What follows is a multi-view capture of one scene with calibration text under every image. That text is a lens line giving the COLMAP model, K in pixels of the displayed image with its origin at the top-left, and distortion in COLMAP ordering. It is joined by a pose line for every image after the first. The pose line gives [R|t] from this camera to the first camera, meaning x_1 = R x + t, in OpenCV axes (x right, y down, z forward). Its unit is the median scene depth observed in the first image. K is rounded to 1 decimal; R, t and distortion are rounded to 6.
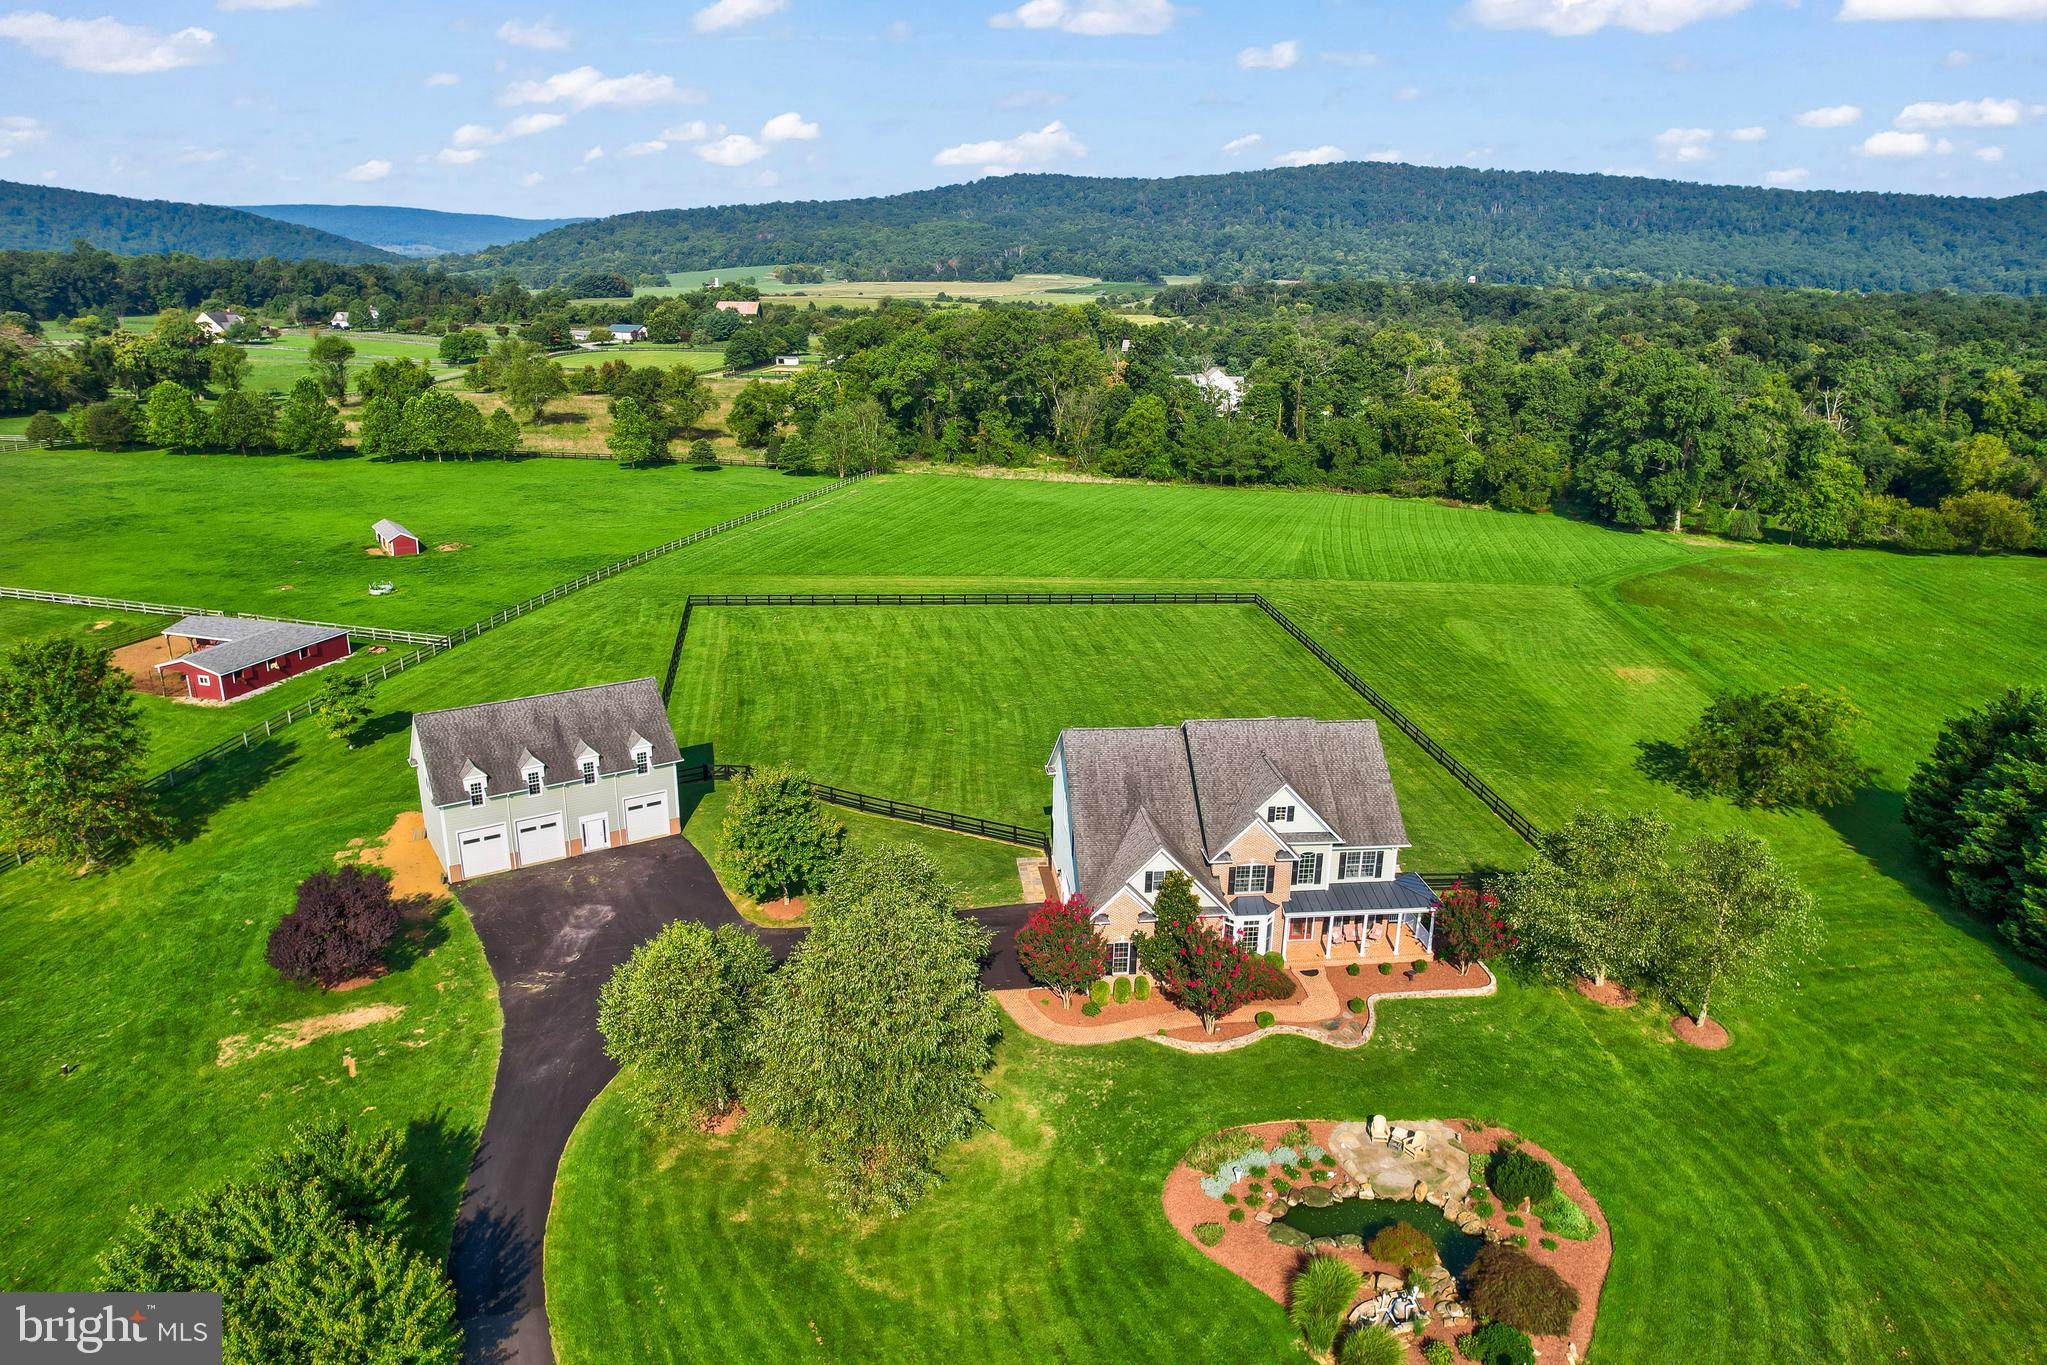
lens RADIAL K [[1313.1, 0, 1023.5], [0, 1313.1, 682.5], [0, 0, 1]] dist [-0.067212, 0.059164]
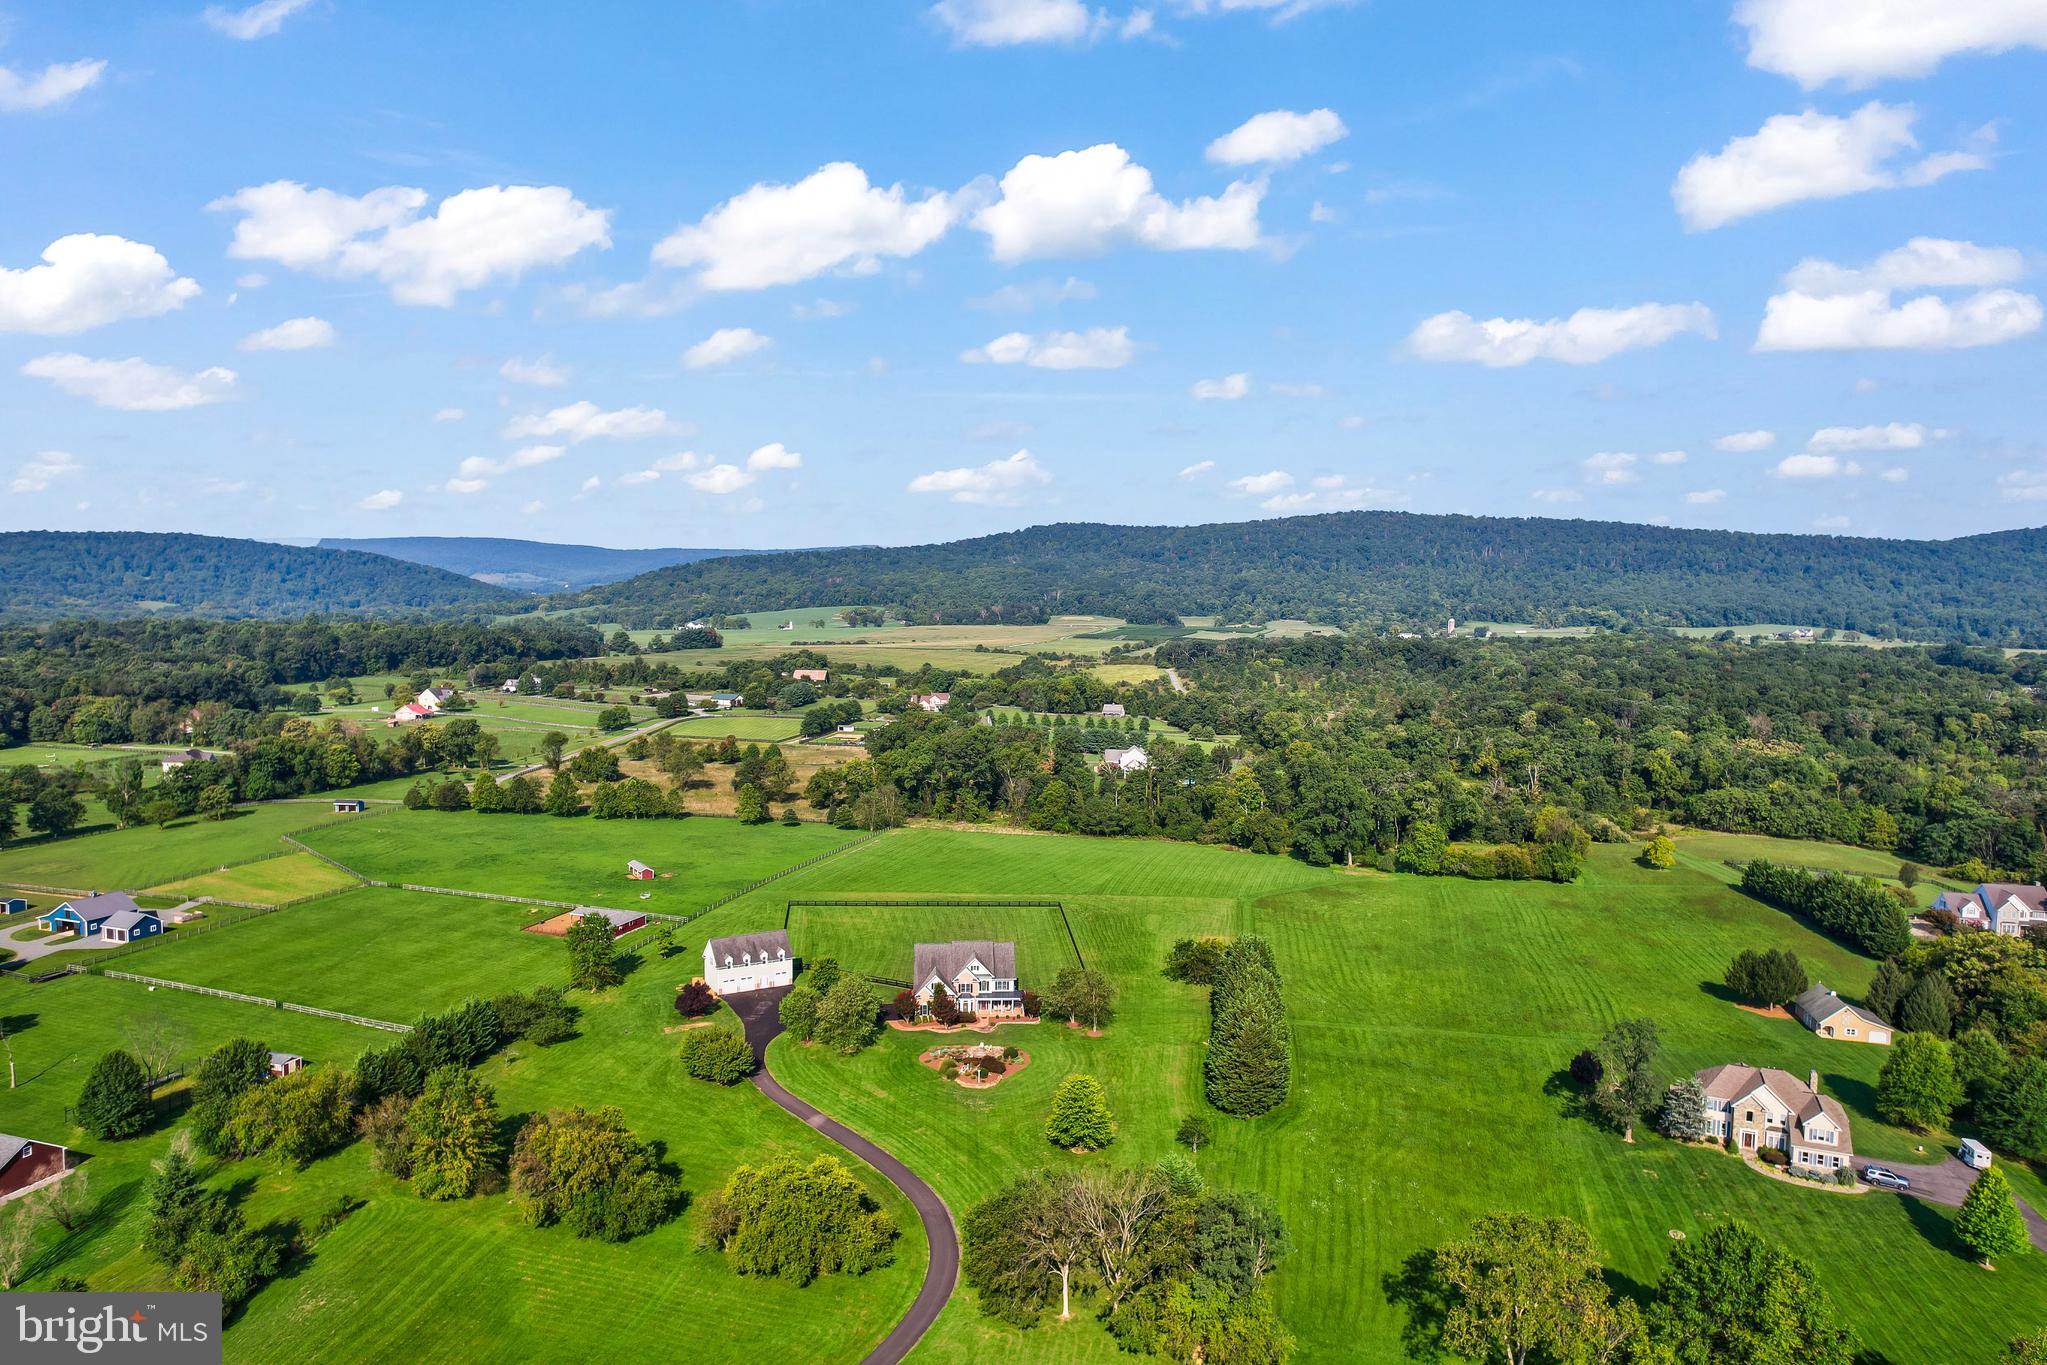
lens RADIAL K [[1299.7, 0, 1023.5], [0, 1299.7, 682.5], [0, 0, 1]] dist [-0.062609, 0.049191]
pose [[0.999100, -0.001069, -0.042402, 0.130761], [-0.008811, 0.972646, -0.232125, 0.044754], [0.041490, 0.232290, 0.971761, -0.676166]]
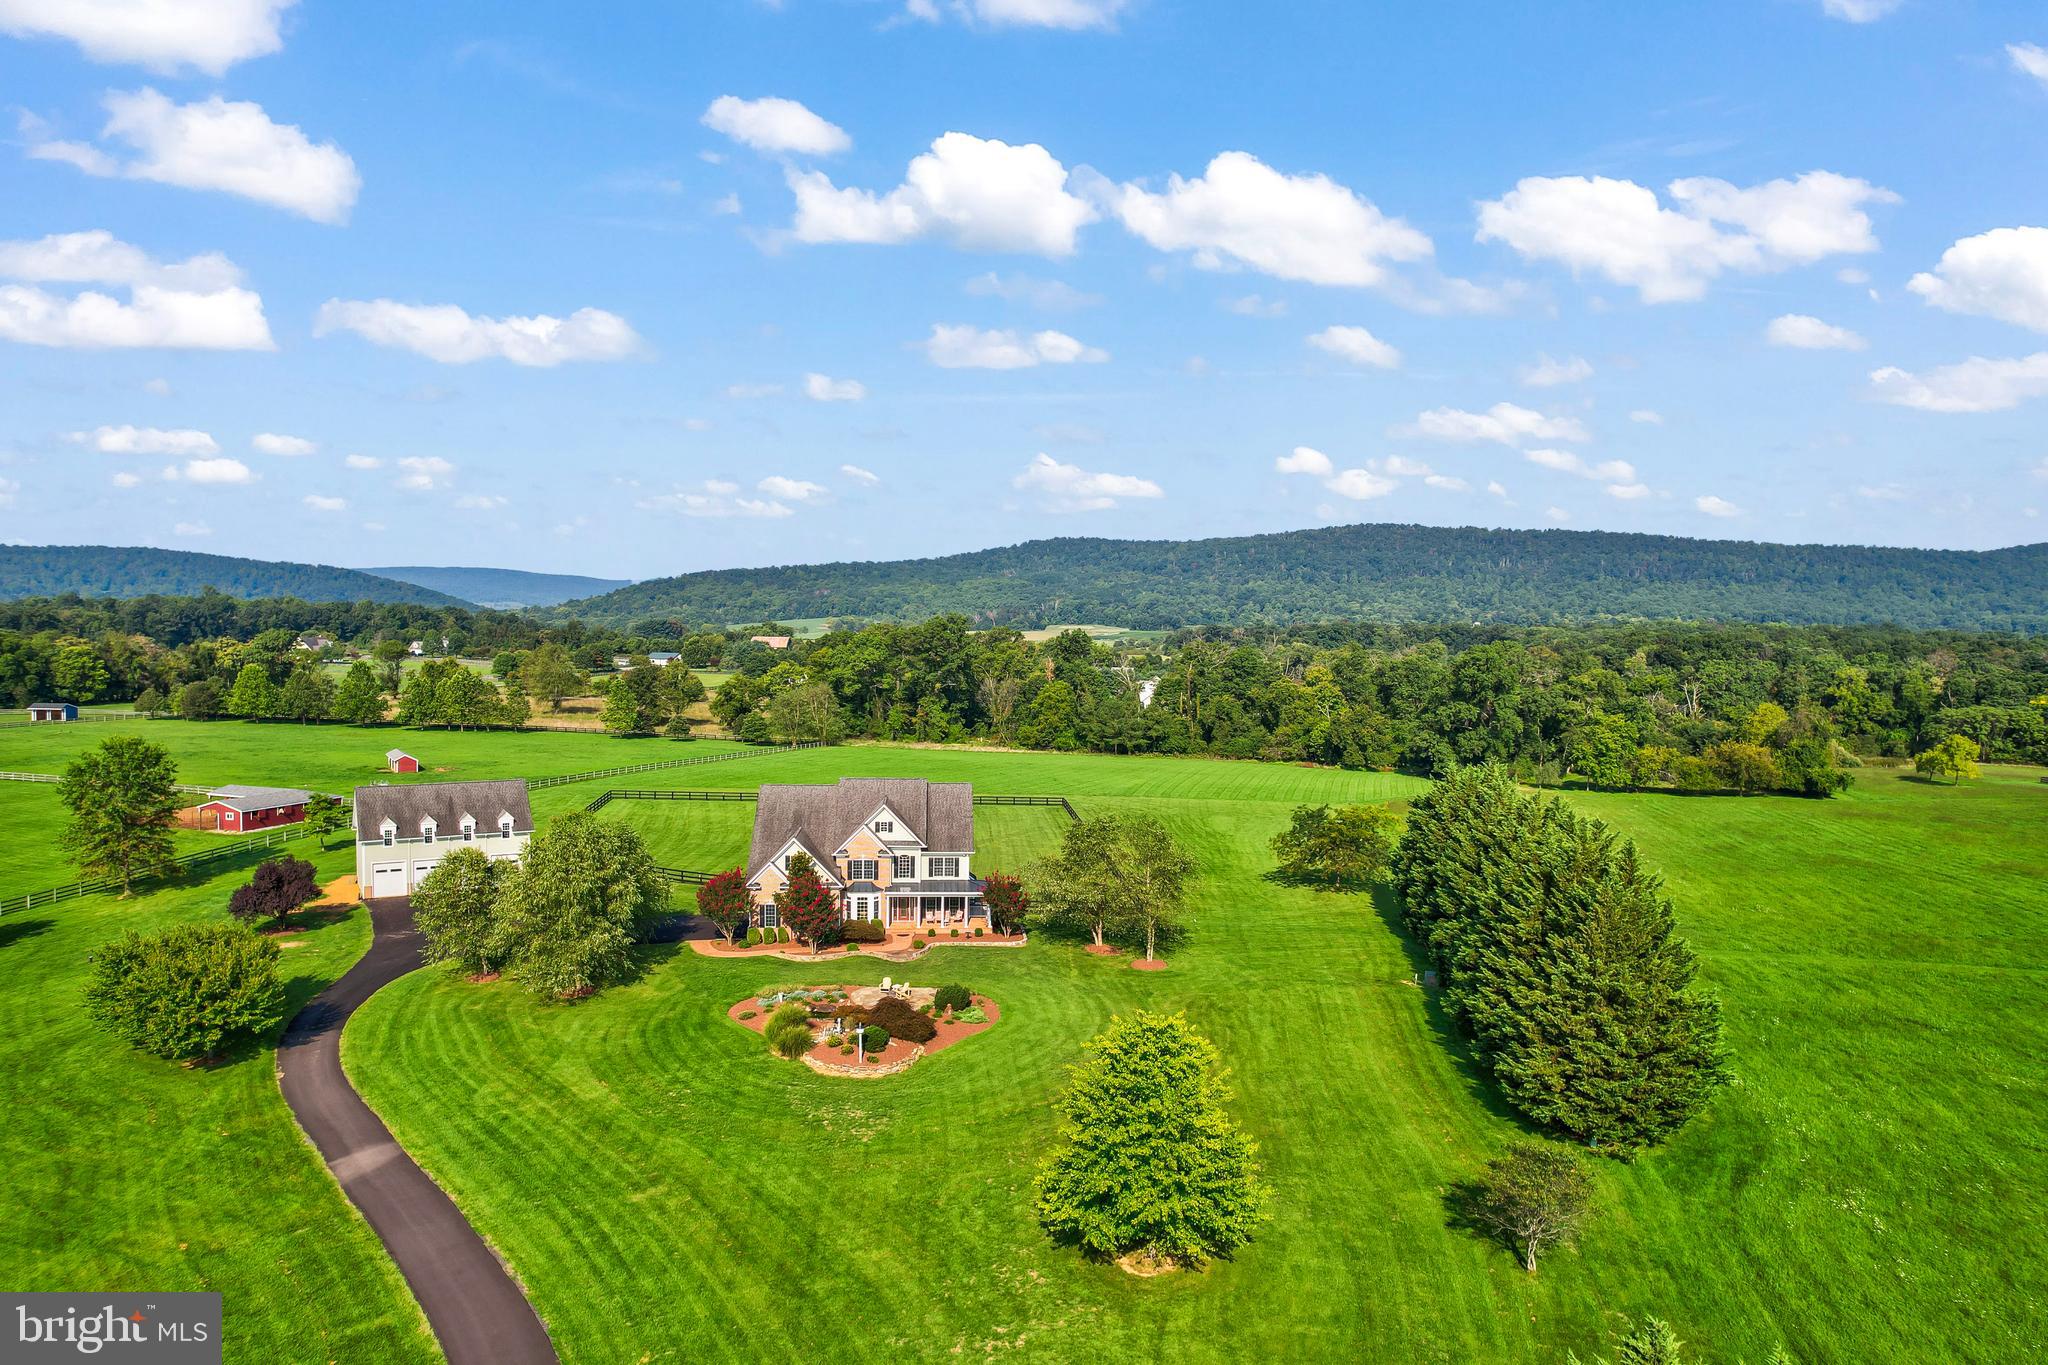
lens RADIAL K [[1300.4, 0, 1024.0], [0, 1300.4, 682.5], [0, 0, 1]] dist [-0.062609, 0.049191]
pose [[0.999190, -0.001950, -0.040192, 0.119344], [-0.008618, 0.965283, -0.261064, 0.093991], [0.039306, 0.261199, 0.964484, -0.142986]]
